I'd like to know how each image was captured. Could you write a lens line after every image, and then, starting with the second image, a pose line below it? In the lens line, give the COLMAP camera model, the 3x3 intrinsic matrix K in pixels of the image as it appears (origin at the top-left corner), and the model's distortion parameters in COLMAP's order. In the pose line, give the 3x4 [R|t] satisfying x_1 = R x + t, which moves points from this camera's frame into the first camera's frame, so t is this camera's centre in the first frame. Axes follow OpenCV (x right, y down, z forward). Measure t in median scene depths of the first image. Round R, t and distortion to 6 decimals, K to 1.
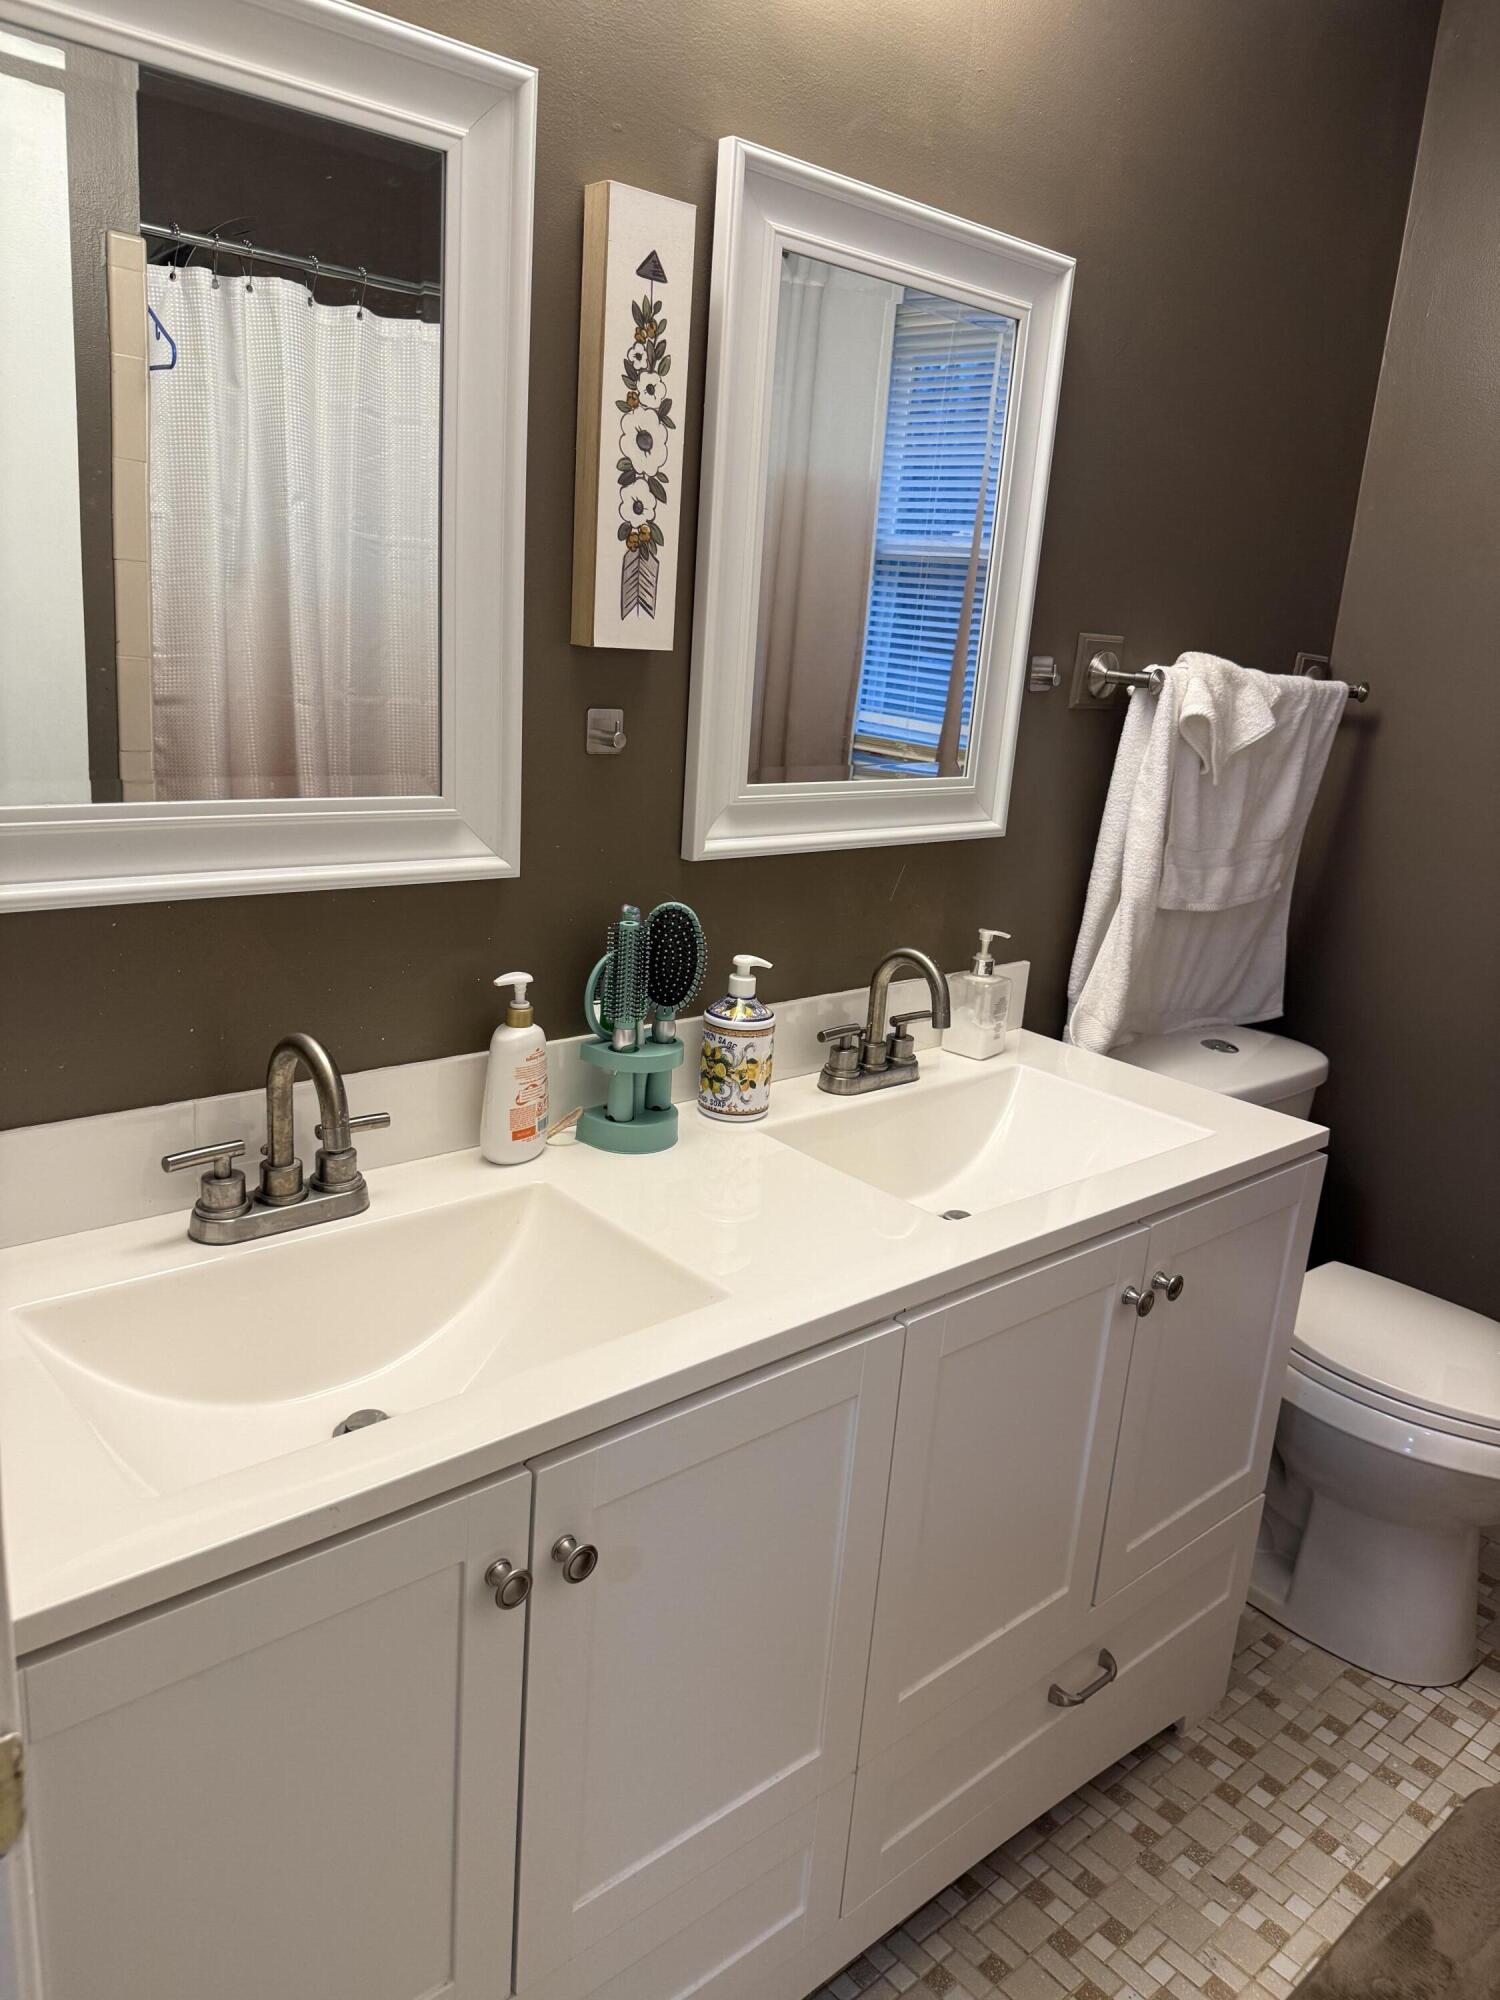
lens RADIAL K [[1382.7, 0, 749.5], [0, 1382.7, 1007.8], [0, 0, 1]] dist [0.017318, -0.041465]
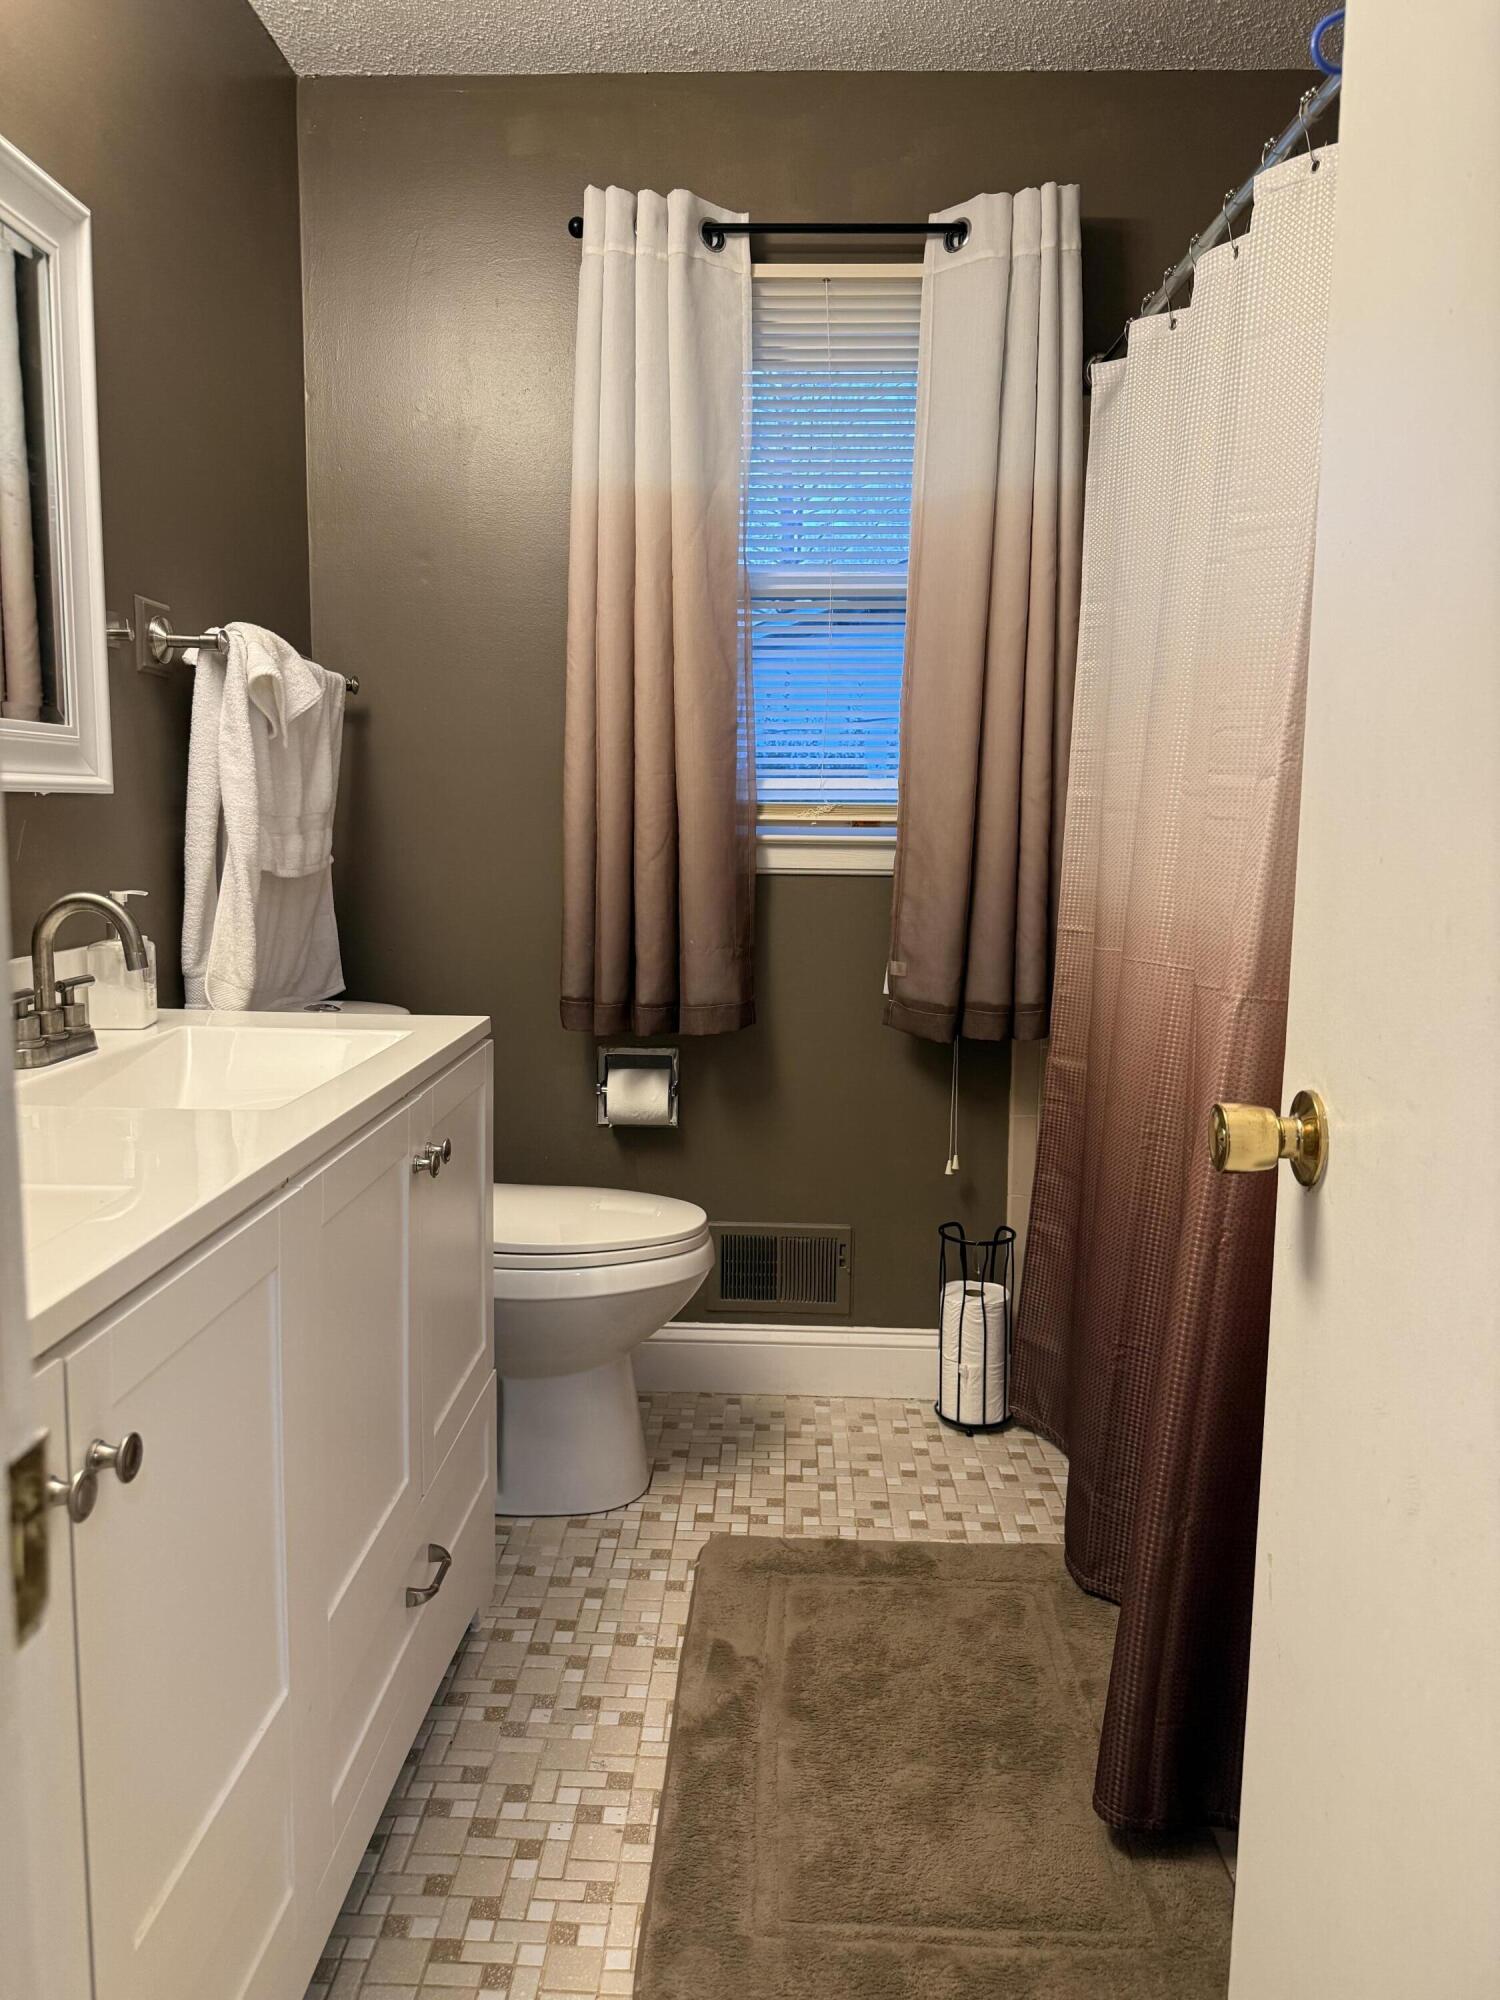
lens RADIAL K [[1382.1, 0, 761.8], [0, 1382.1, 1006.4], [0, 0, 1]] dist [0.041153, -0.089189]
pose [[0.676438, -0.157361, 0.719493, -0.244333], [0.220234, 0.975427, 0.006281, 0.120698], [-0.702801, 0.154208, 0.694472, 0.057667]]
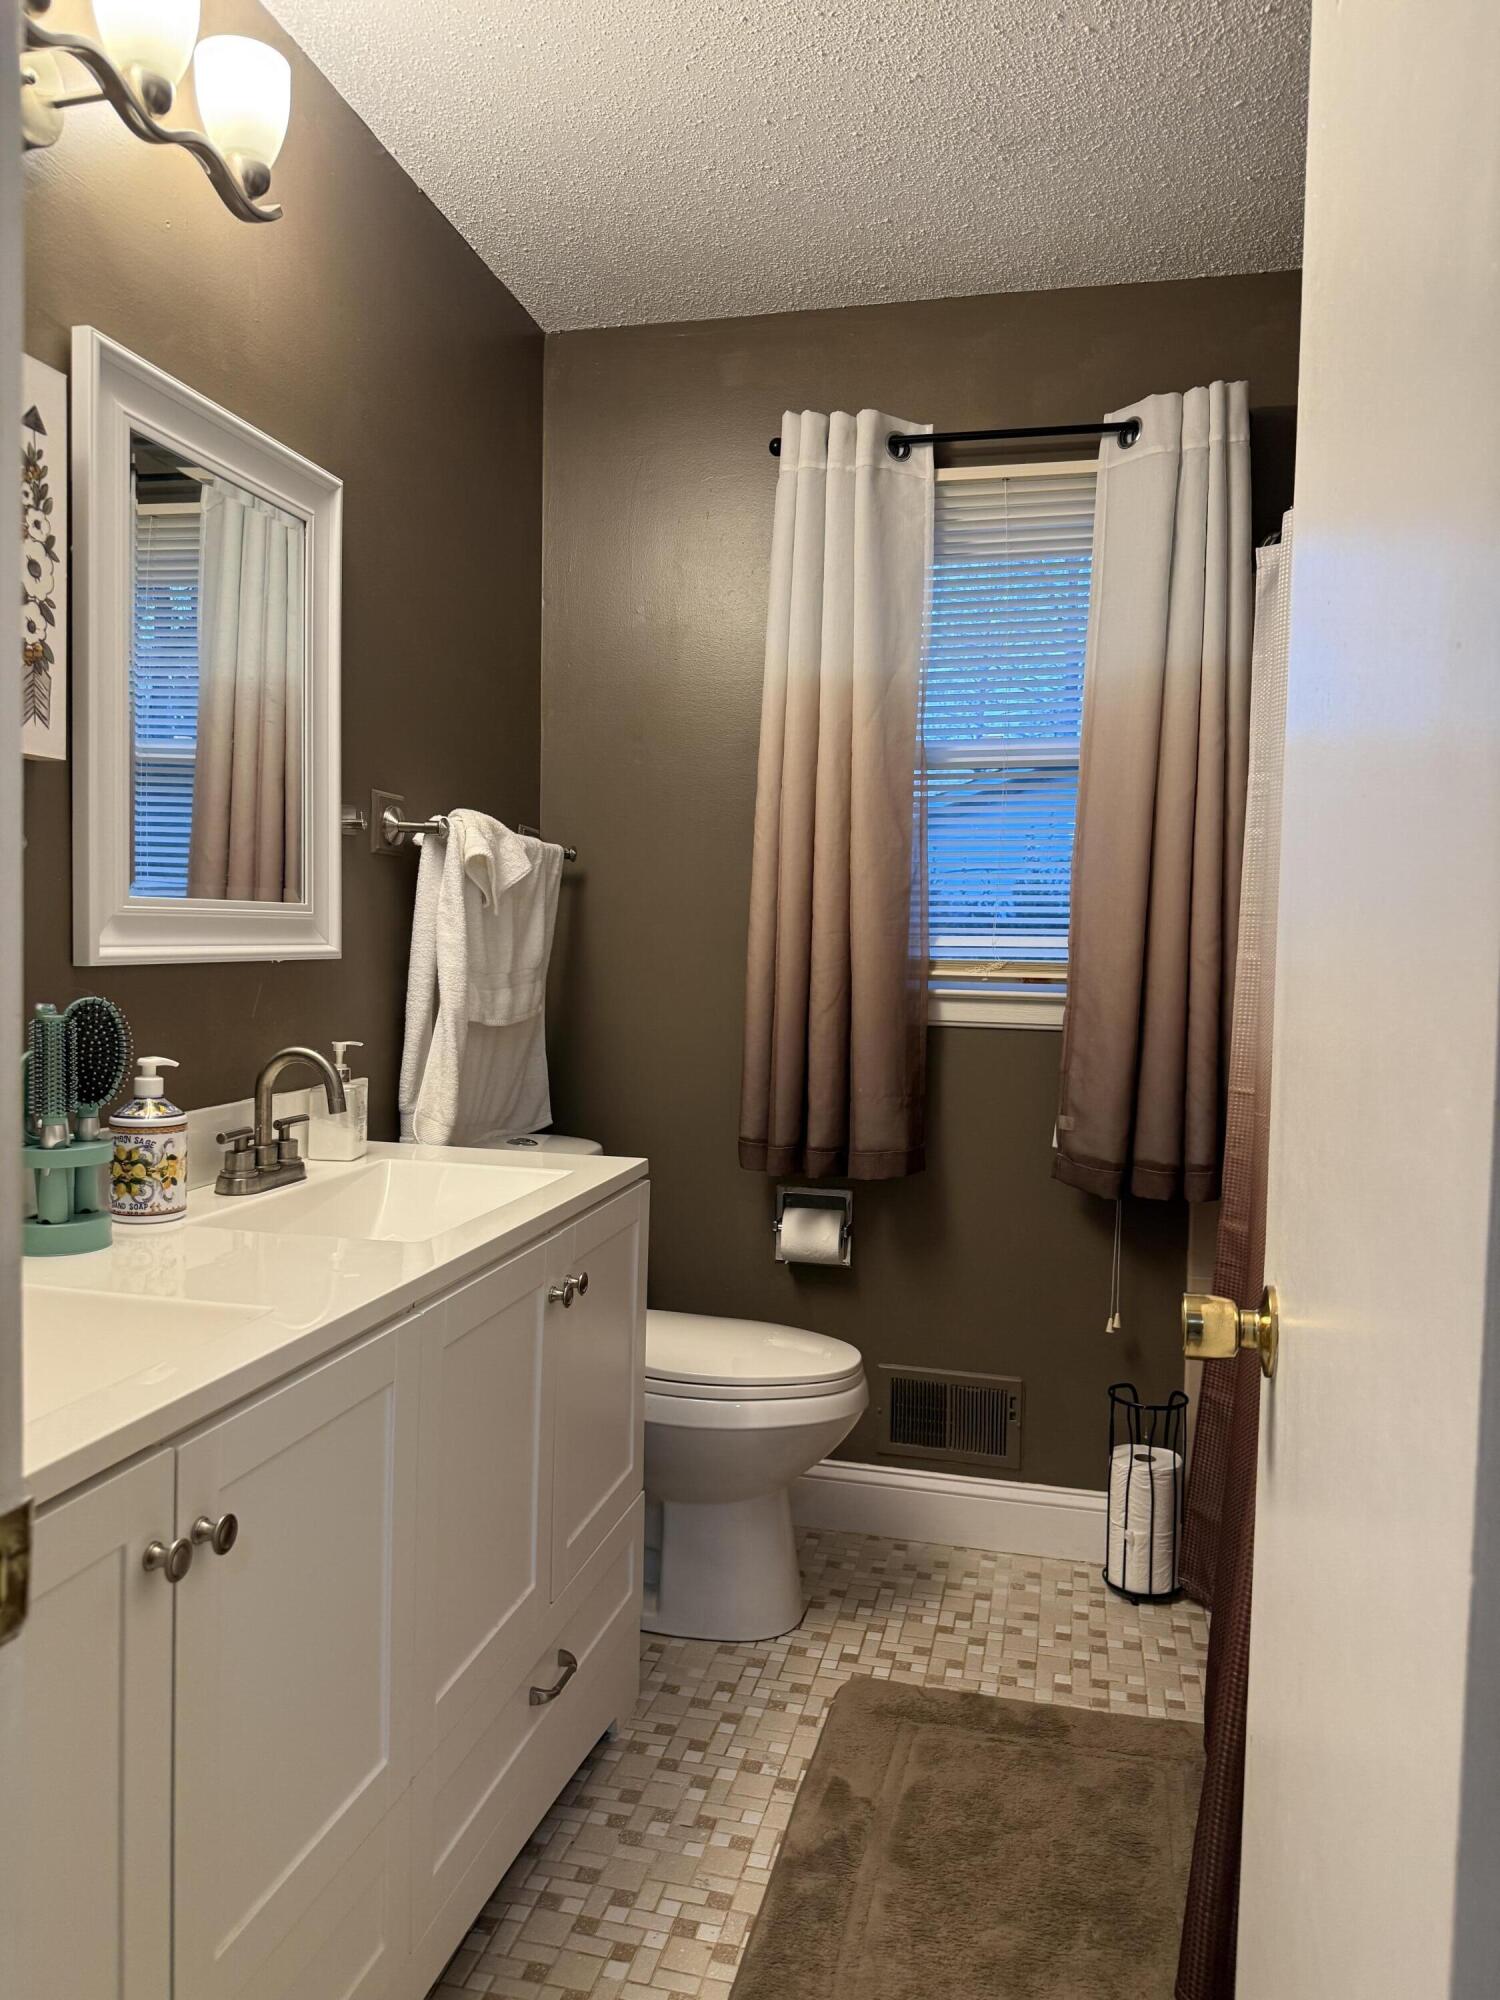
lens RADIAL K [[1382.7, 0, 749.5], [0, 1382.7, 1007.8], [0, 0, 1]] dist [0.017318, -0.041465]
pose [[0.813230, -0.078362, 0.576642, -0.213869], [0.182374, 0.975294, -0.124663, 0.125064], [-0.552627, 0.206545, 0.807430, -0.081546]]
